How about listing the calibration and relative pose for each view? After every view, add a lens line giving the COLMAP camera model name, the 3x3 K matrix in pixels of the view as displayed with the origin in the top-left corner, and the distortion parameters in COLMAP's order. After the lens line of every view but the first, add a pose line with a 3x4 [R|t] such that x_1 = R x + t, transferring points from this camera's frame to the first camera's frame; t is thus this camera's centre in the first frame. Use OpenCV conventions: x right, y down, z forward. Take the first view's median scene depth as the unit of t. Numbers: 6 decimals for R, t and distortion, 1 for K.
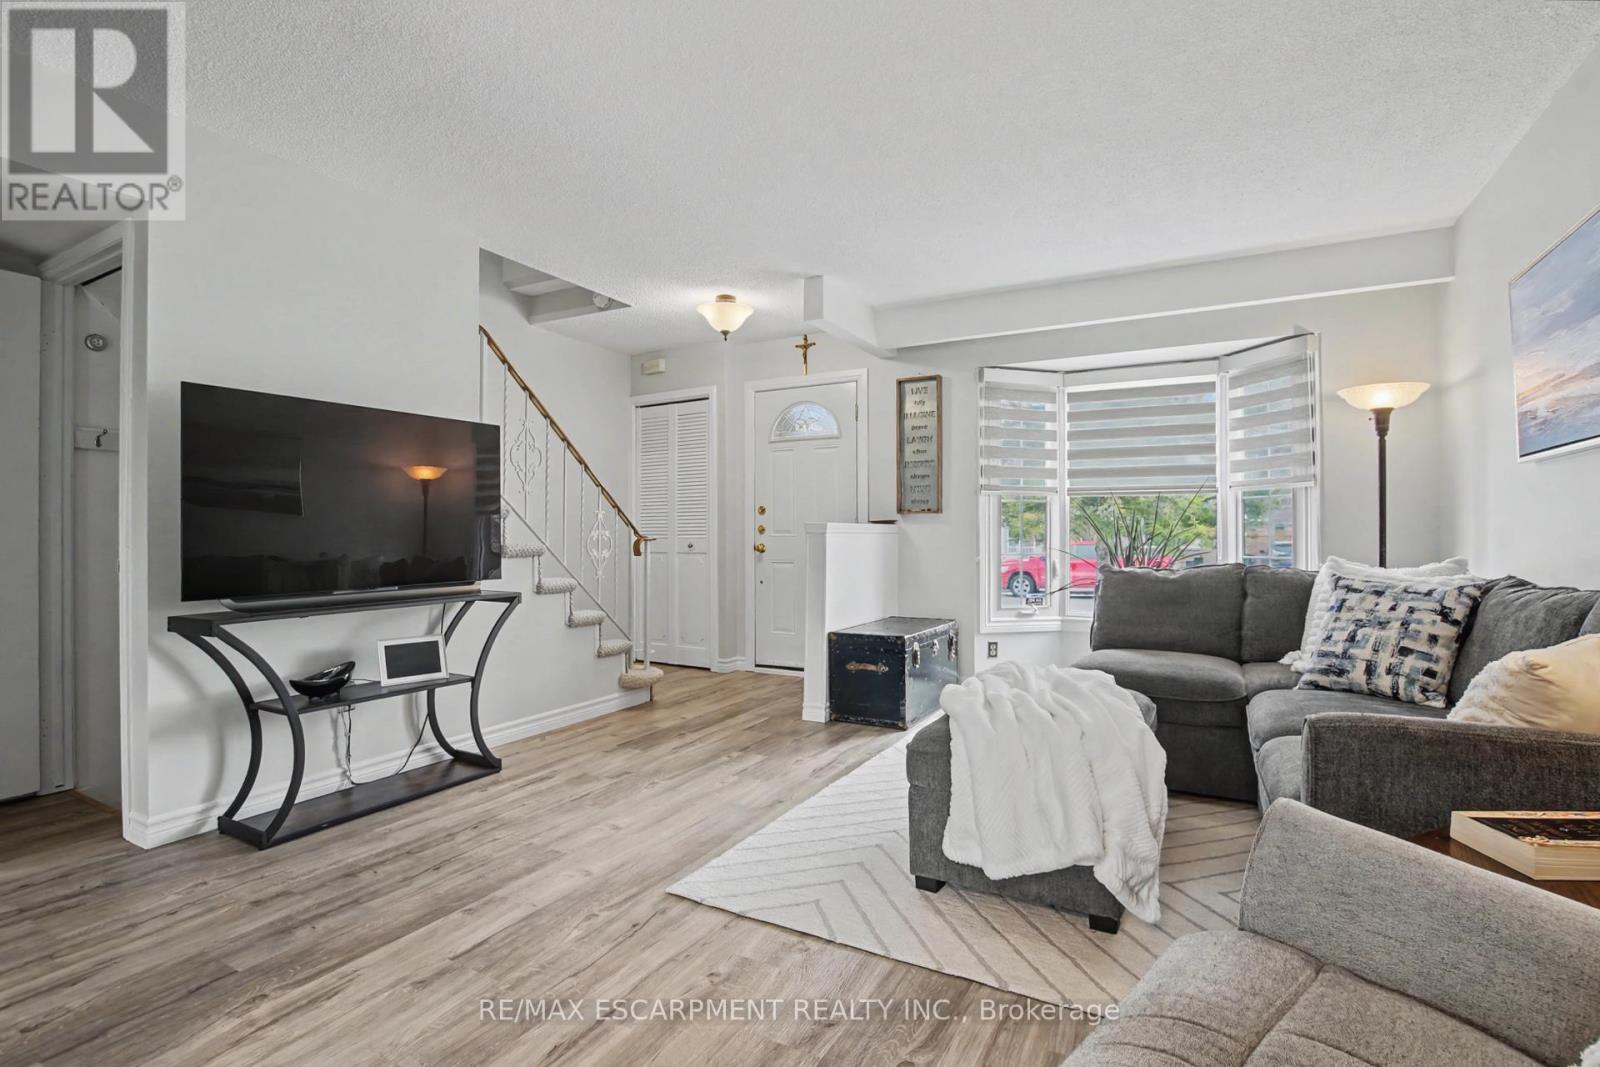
lens RADIAL K [[744.1, 0, 827.6], [0, 744.1, 523.5], [0, 0, 1]] dist [-0.029292, 0.004530]
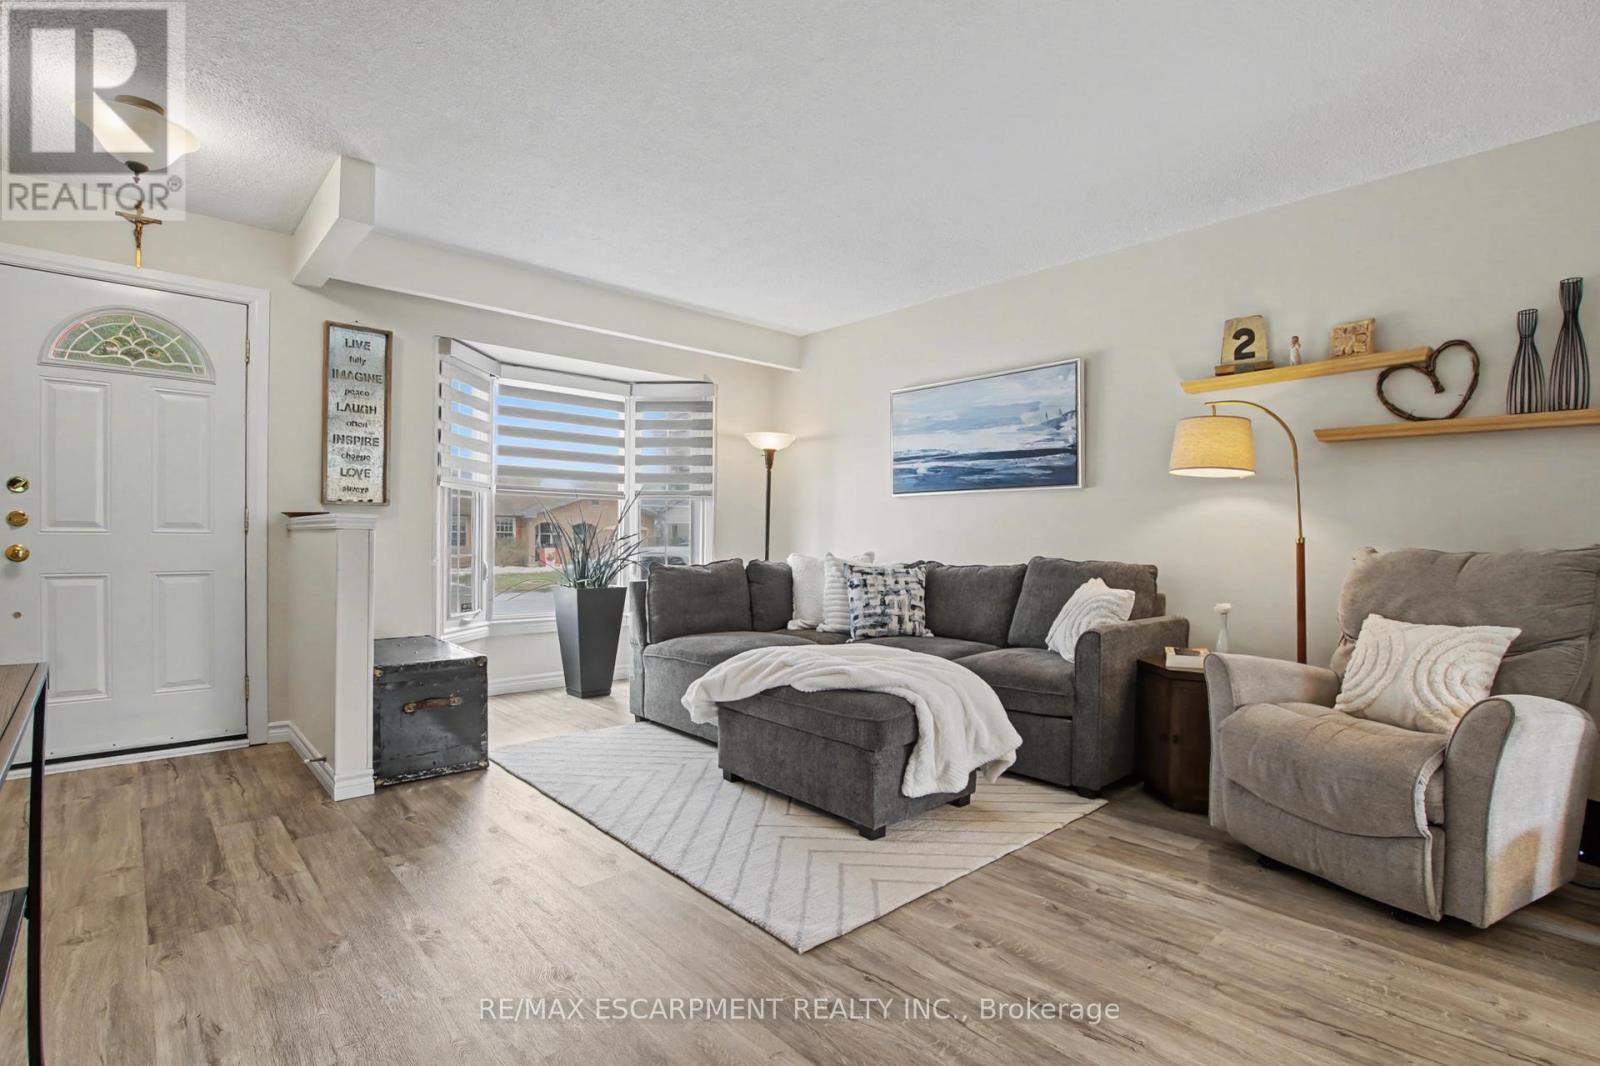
lens RADIAL K [[744.1, 0, 810.1], [0, 744.1, 541.0], [0, 0, 1]] dist [-0.029292, 0.004530]
pose [[0.348487, -0.000488, 0.937313, -0.656057], [-0.023719, 0.999675, 0.009339, 0.008518], [-0.937013, -0.025486, 0.348363, 0.454842]]
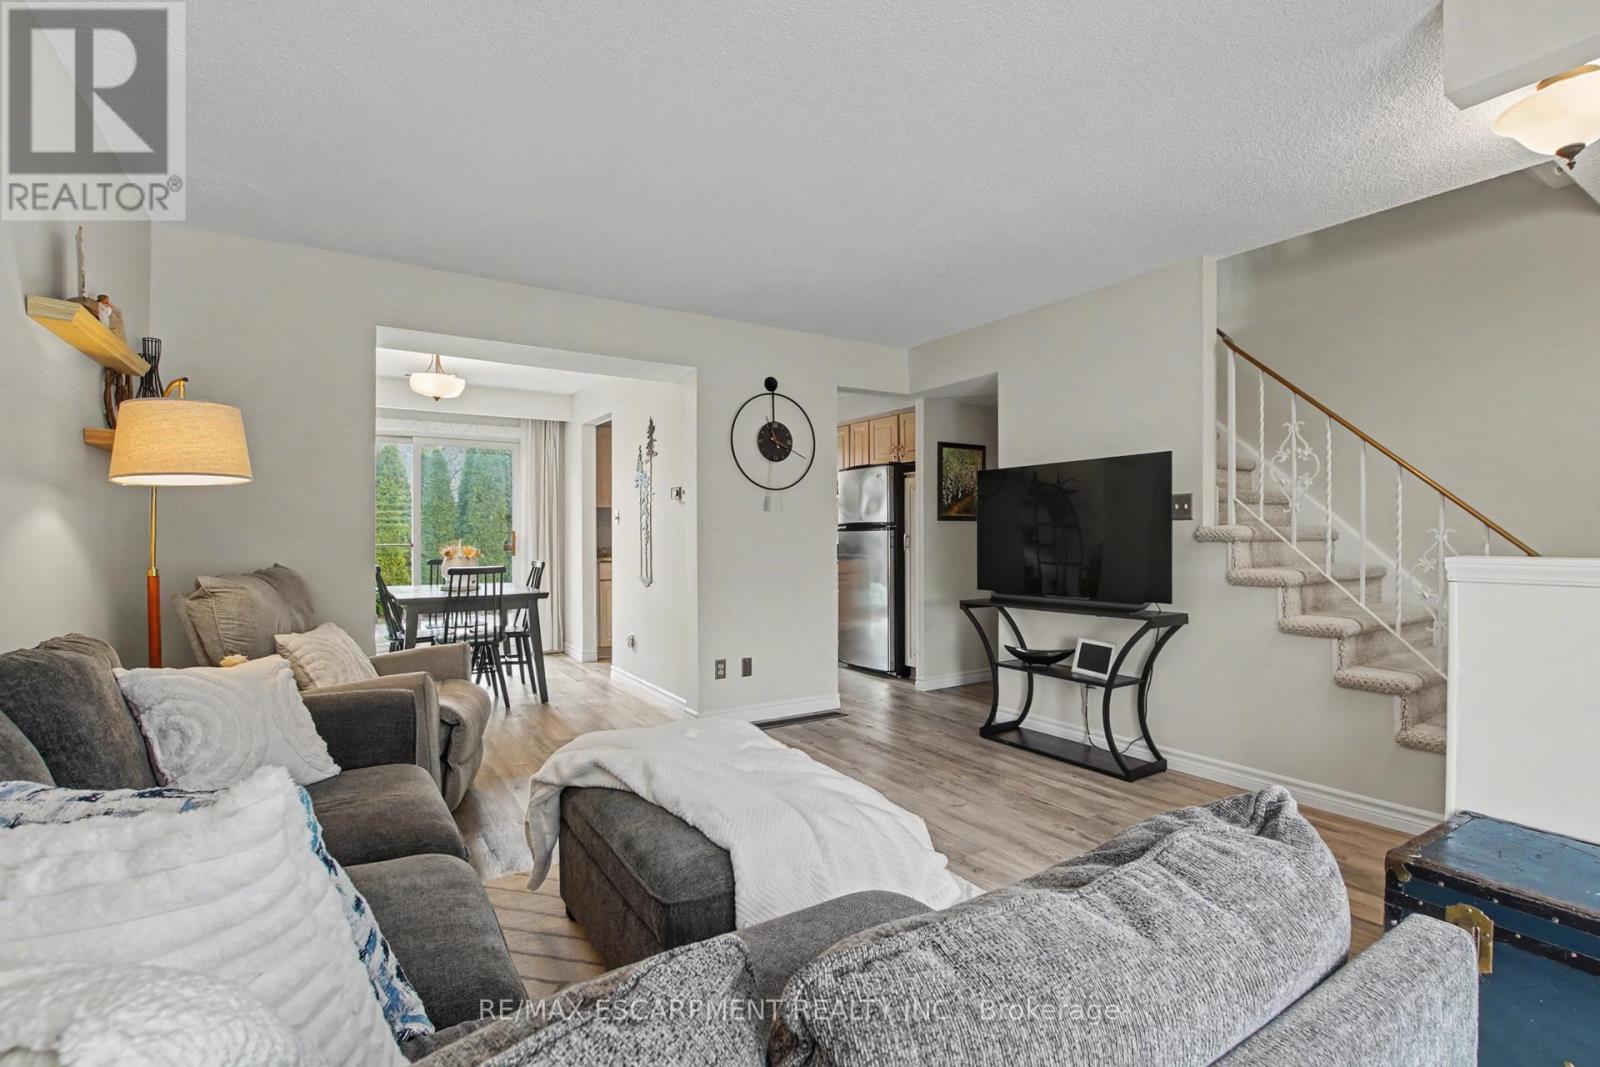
lens RADIAL K [[744.1, 0, 800.0], [0, 744.1, 535.3], [0, 0, 1]] dist [-0.029292, 0.004530]
pose [[-0.502142, 0.002492, -0.864781, 0.698971], [0.014984, 0.999871, -0.005819, -0.020550], [0.864655, -0.015880, -0.502115, 1.102060]]
